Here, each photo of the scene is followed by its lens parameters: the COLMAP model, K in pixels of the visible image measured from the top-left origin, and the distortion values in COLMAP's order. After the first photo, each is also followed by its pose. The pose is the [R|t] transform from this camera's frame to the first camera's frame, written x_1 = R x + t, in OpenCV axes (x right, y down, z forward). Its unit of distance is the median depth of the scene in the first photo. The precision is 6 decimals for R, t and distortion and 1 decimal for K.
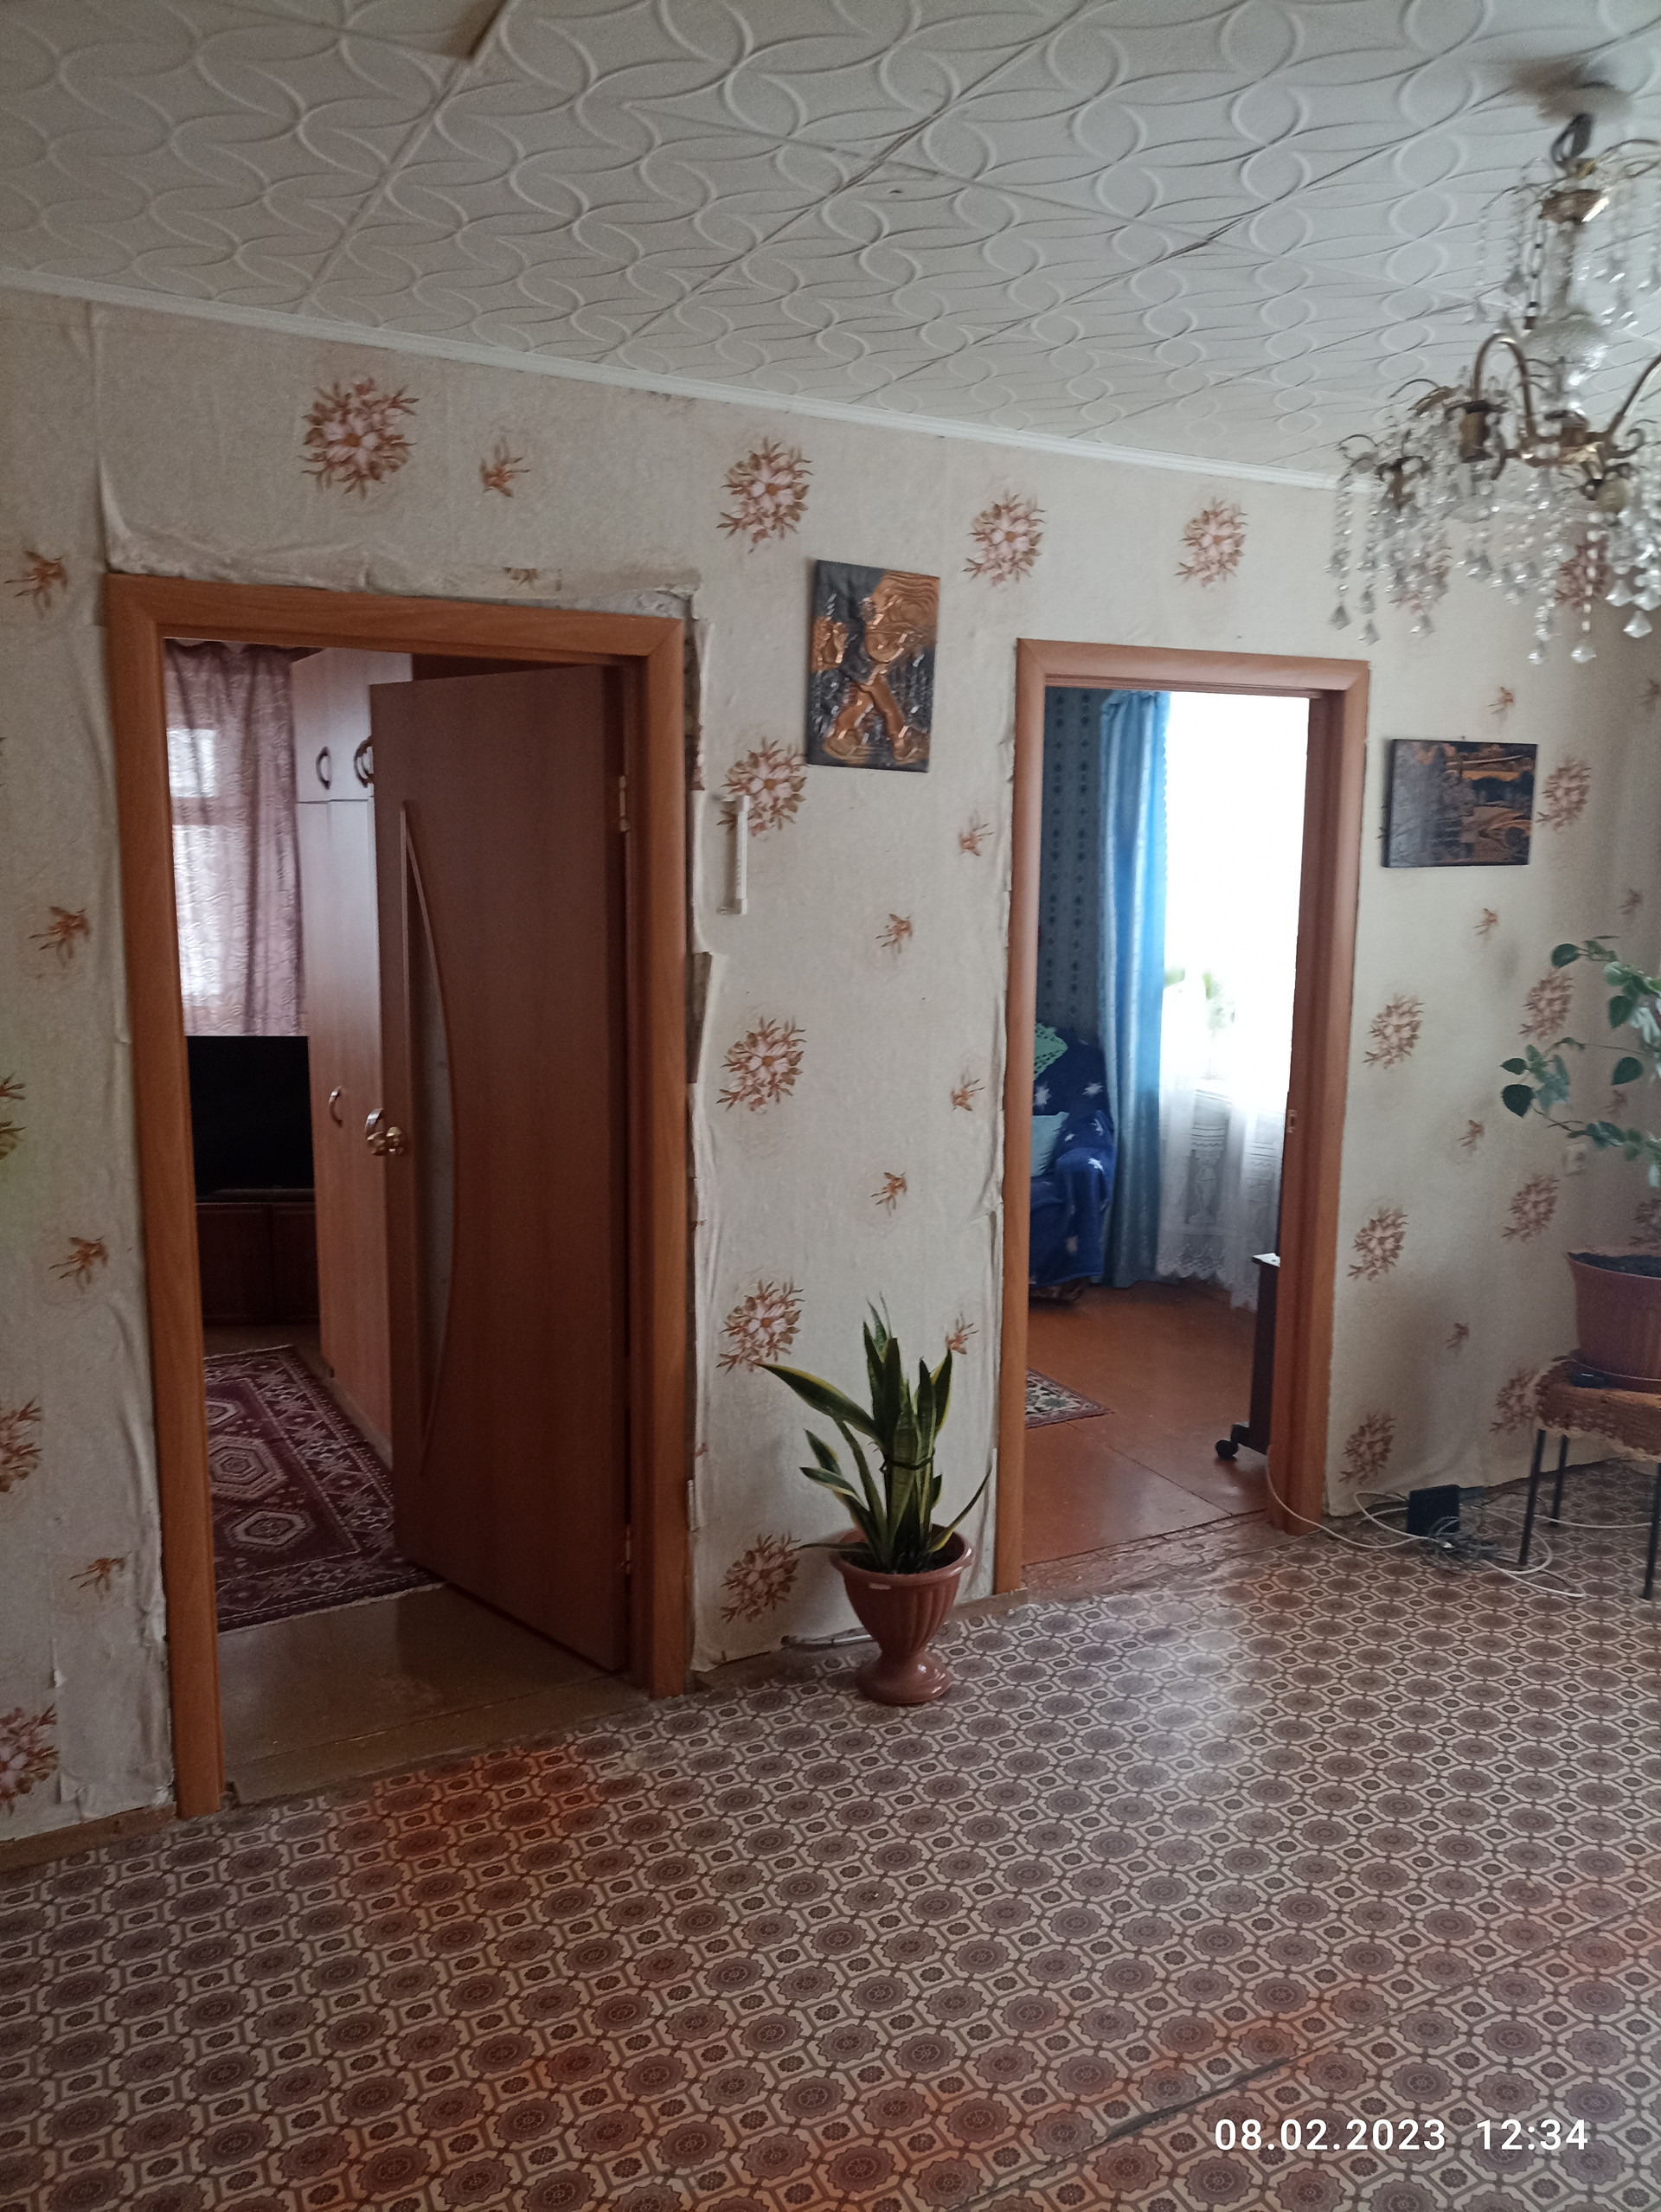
lens RADIAL K [[1622.2, 0, 827.1], [0, 1622.2, 1109.7], [0, 0, 1]] dist [0.030627, -0.026037]
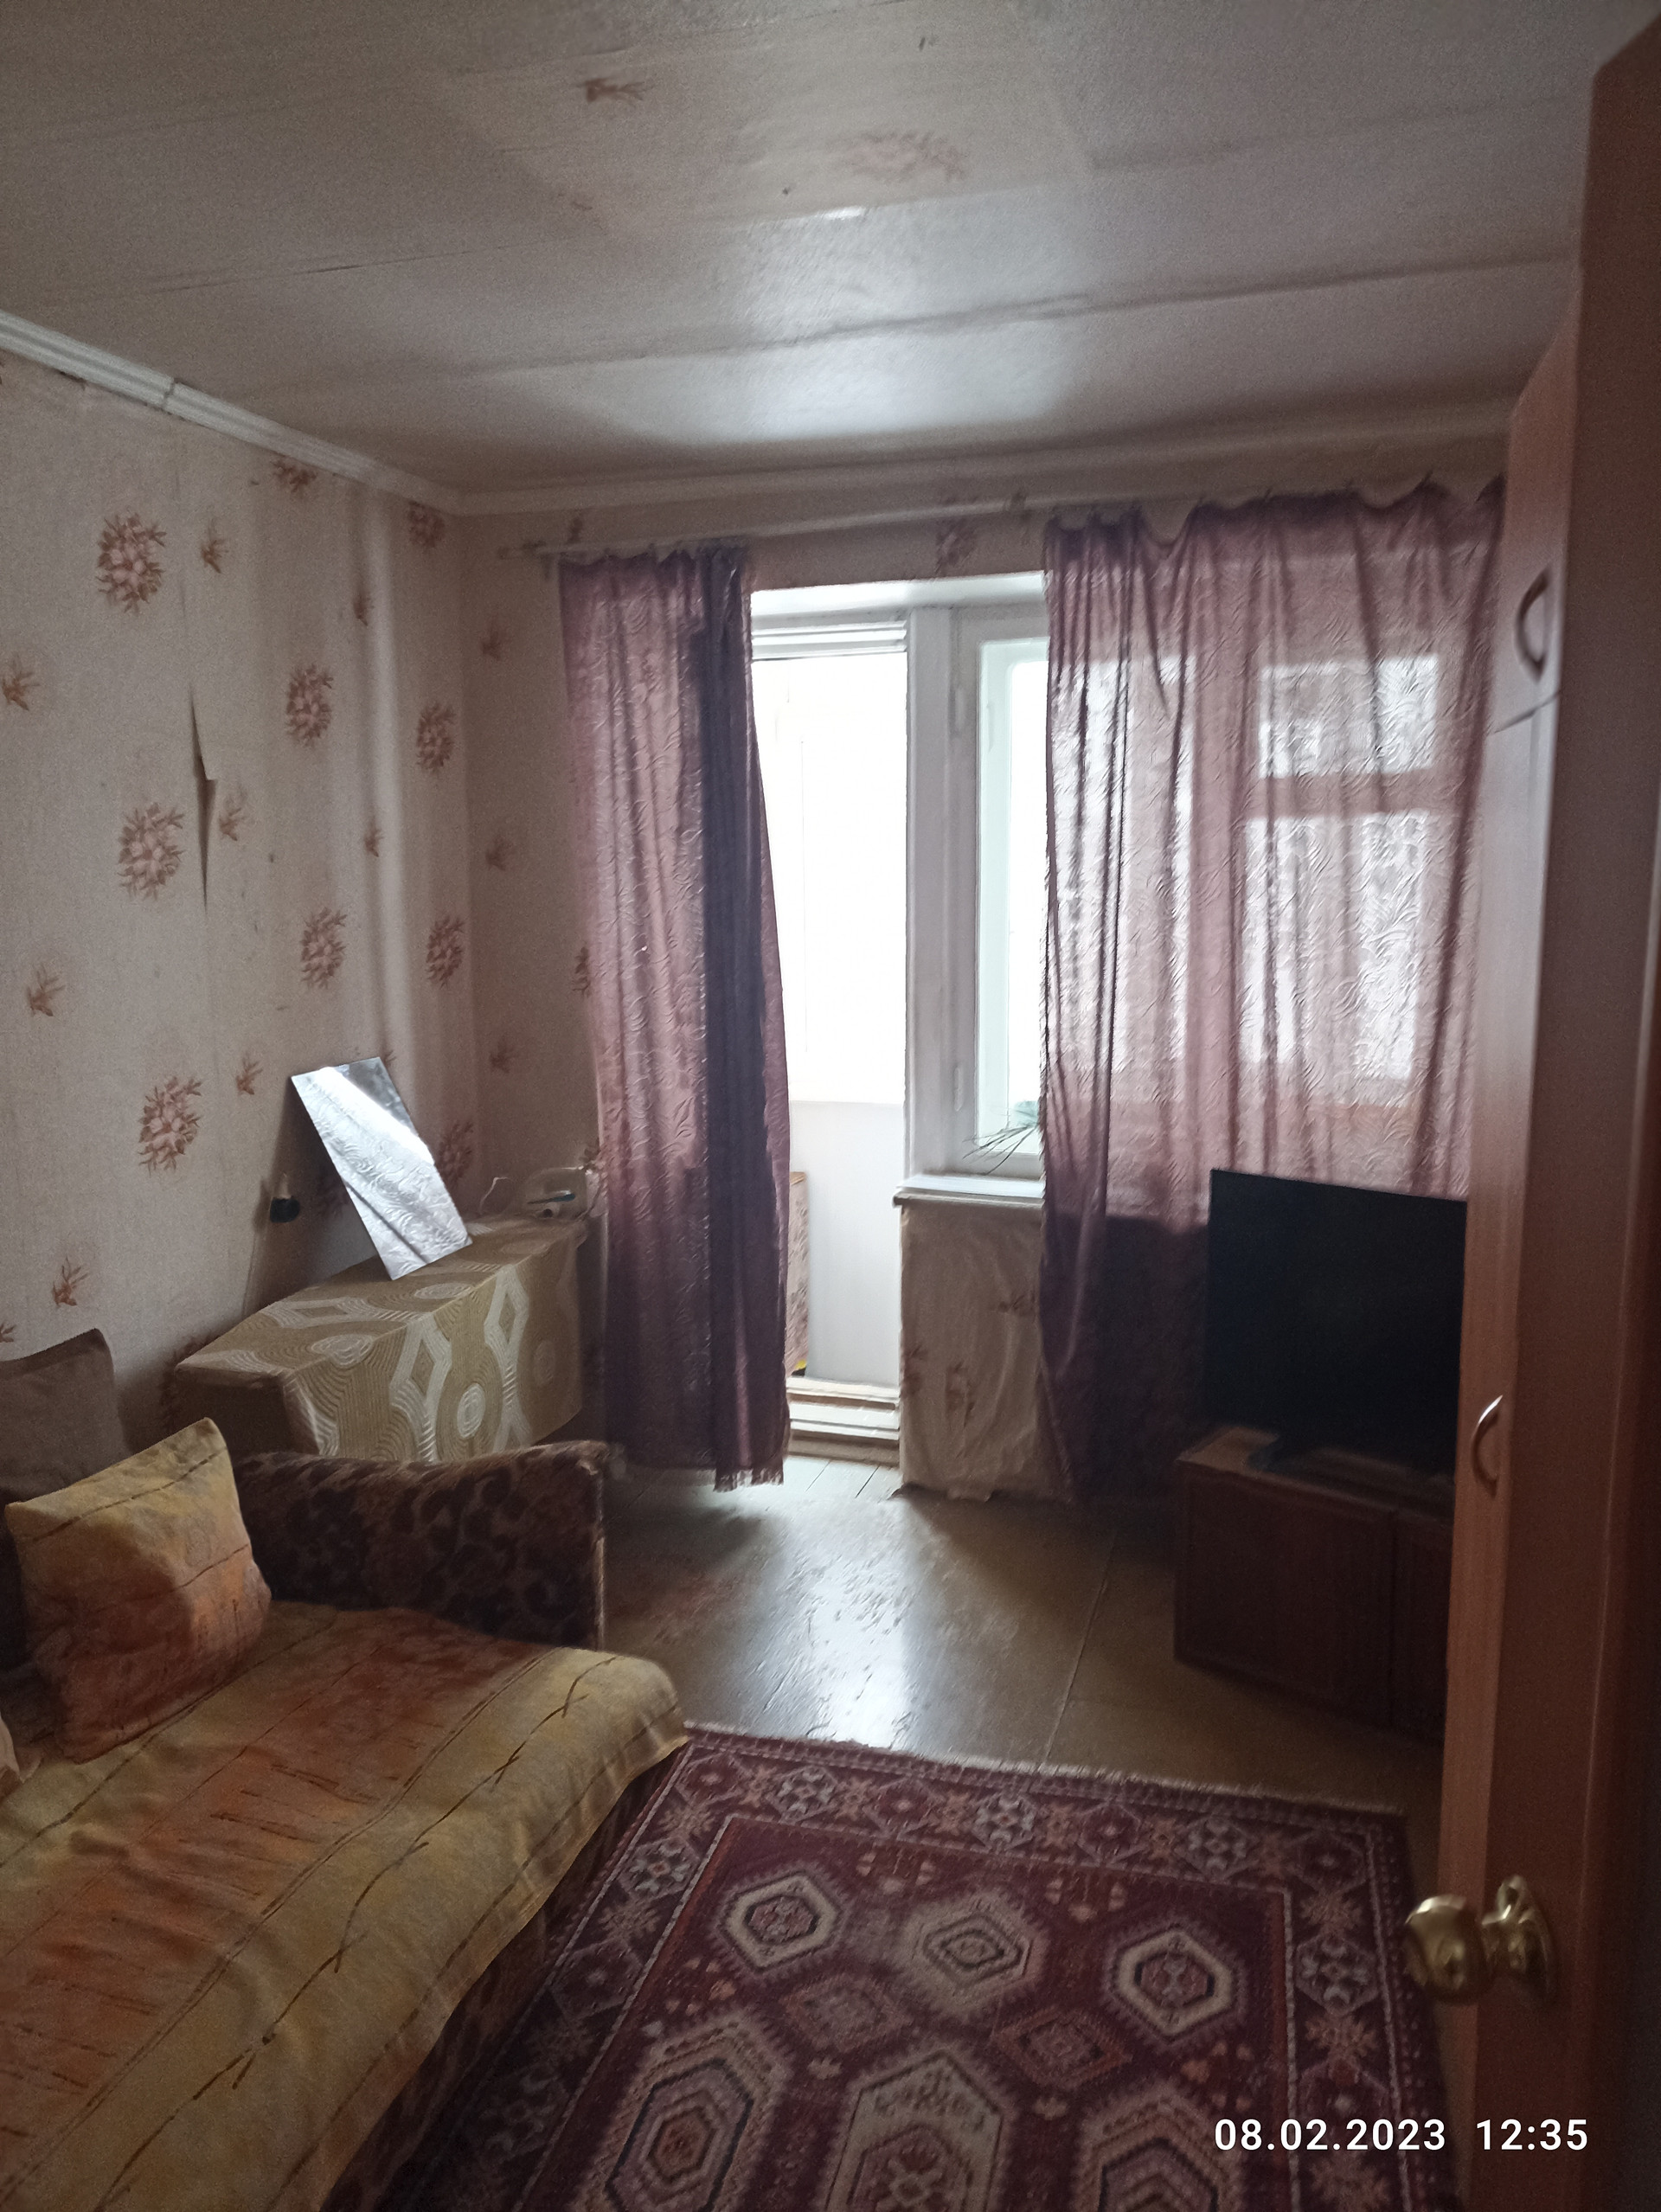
lens RADIAL K [[1622.2, 0, 829.6], [0, 1622.2, 1102.1], [0, 0, 1]] dist [0.030627, -0.026037]
pose [[0.712622, 0.085860, -0.696274, -0.120538], [-0.098383, 0.994906, 0.021993, -0.071765], [0.694616, 0.052828, 0.717439, 0.504771]]
